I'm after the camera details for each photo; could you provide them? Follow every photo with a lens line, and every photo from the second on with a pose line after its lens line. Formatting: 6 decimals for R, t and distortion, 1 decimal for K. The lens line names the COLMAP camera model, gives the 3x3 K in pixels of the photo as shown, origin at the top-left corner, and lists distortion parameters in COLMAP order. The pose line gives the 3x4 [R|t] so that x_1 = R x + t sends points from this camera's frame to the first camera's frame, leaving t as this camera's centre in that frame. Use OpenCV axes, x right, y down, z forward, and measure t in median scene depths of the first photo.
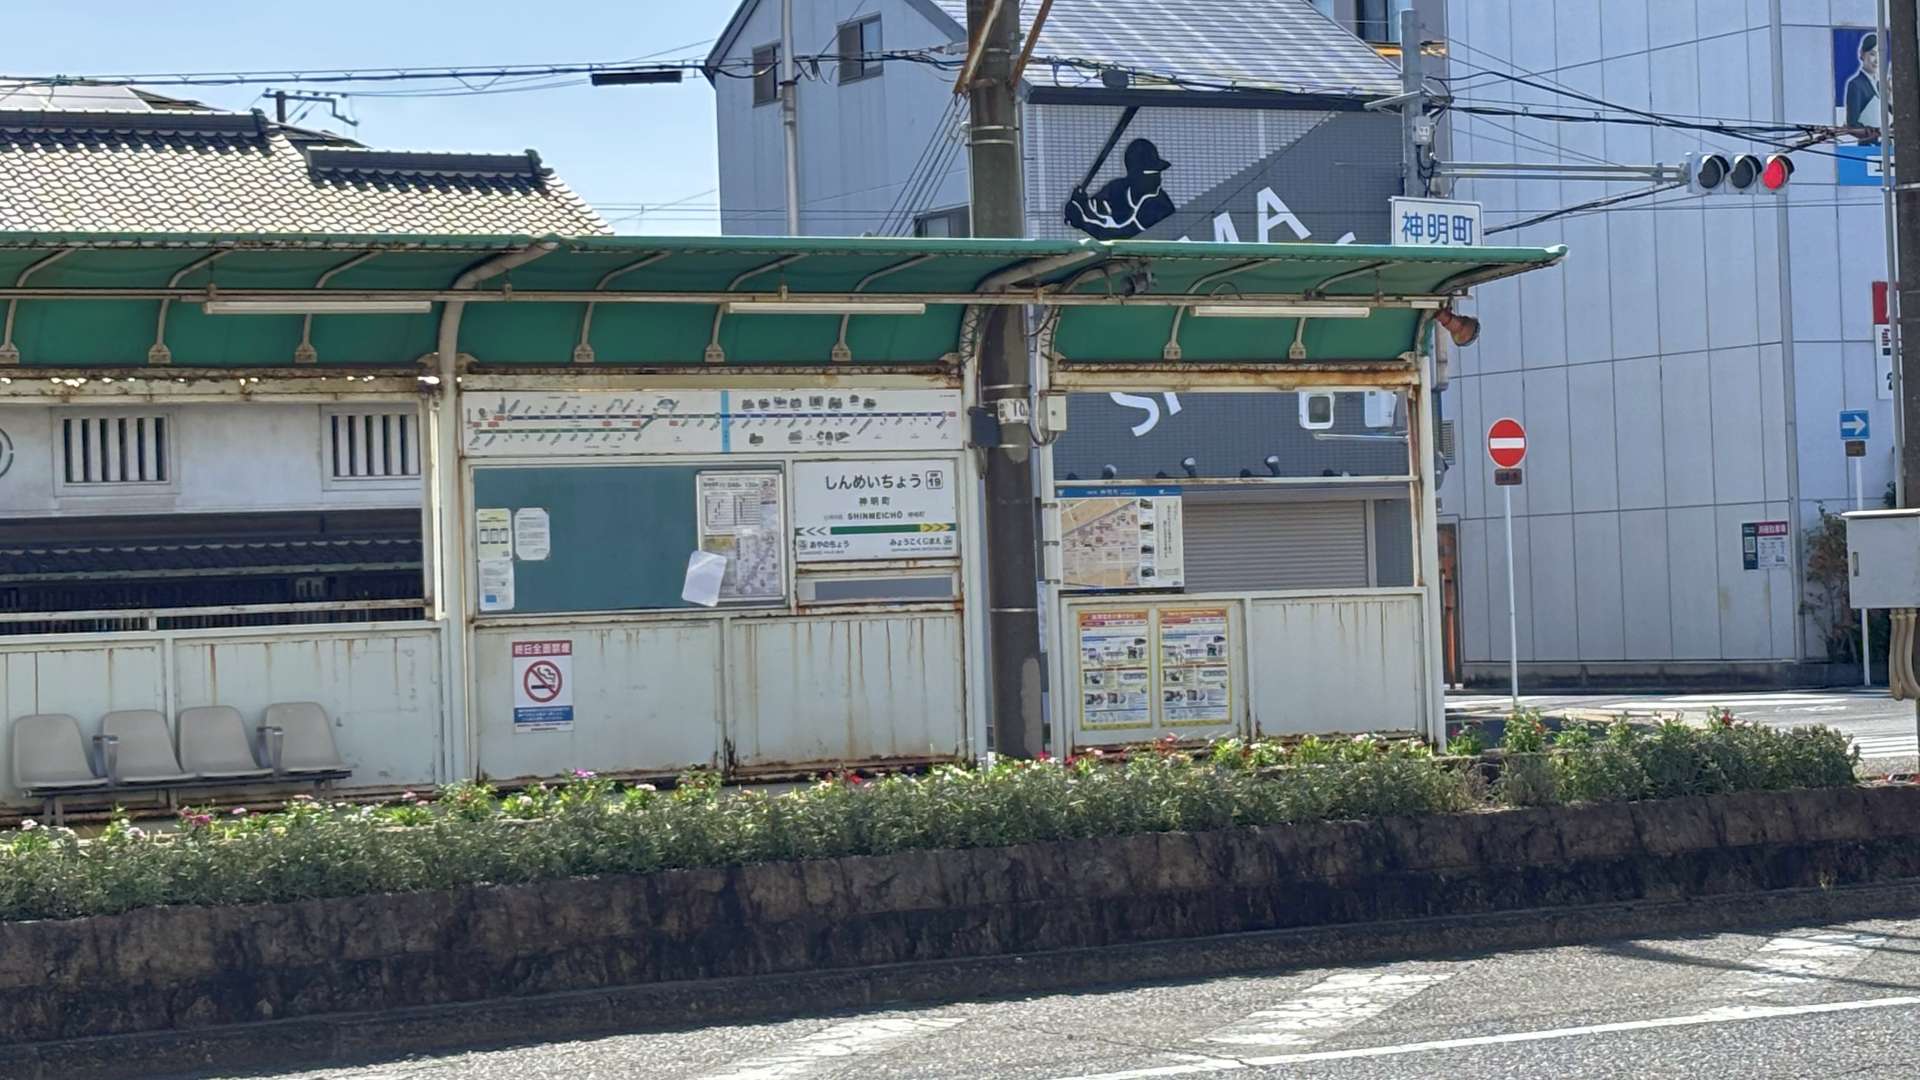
lens RADIAL K [[4458.9, 0, 960.0], [0, 4458.9, 540.0], [0, 0, 1]] dist [0.156587, 0.078096]
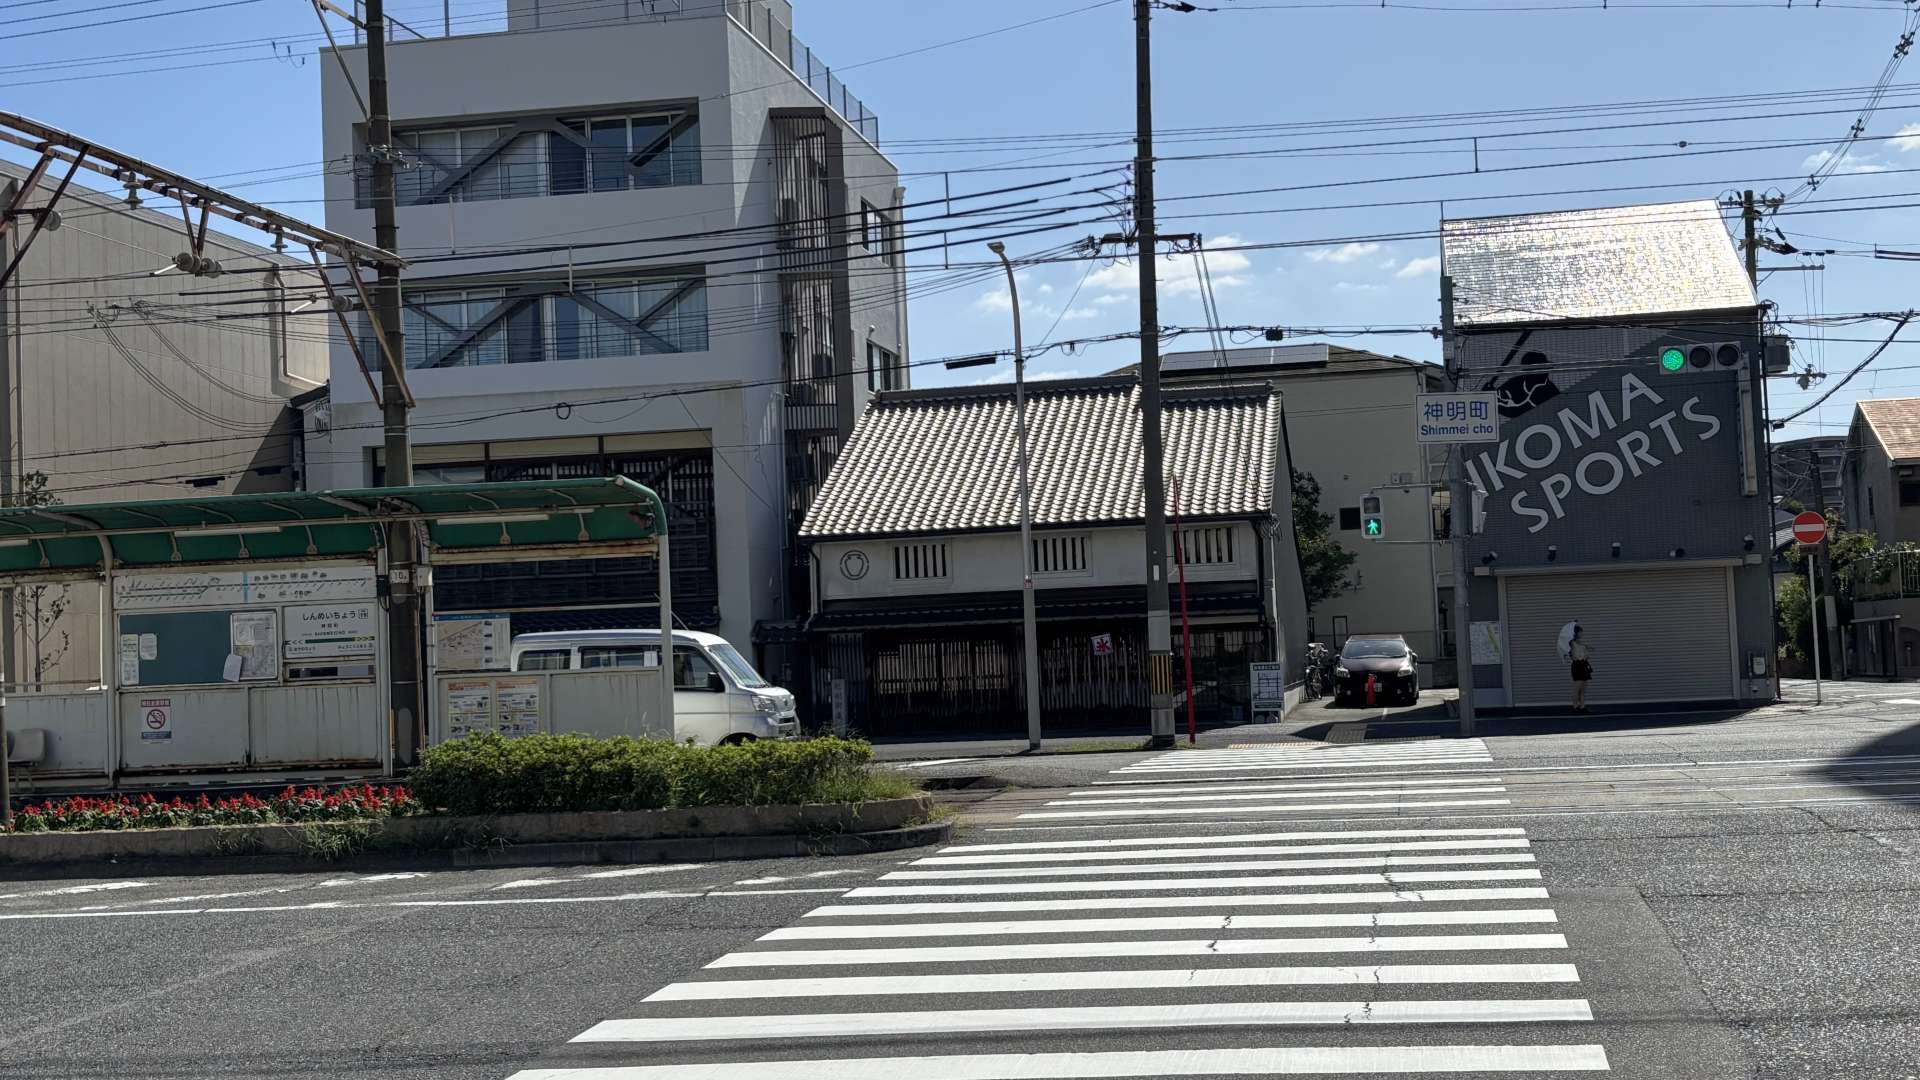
lens RADIAL K [[2329.9, 0, 960.0], [0, 2329.9, 540.0], [0, 0, 1]] dist [0.108356, -0.008569]
pose [[0.755088, -0.025842, -0.655113, 0.852294], [0.022144, 0.999658, -0.013911, -0.025575], [0.655249, -0.004003, 0.755403, 0.411408]]
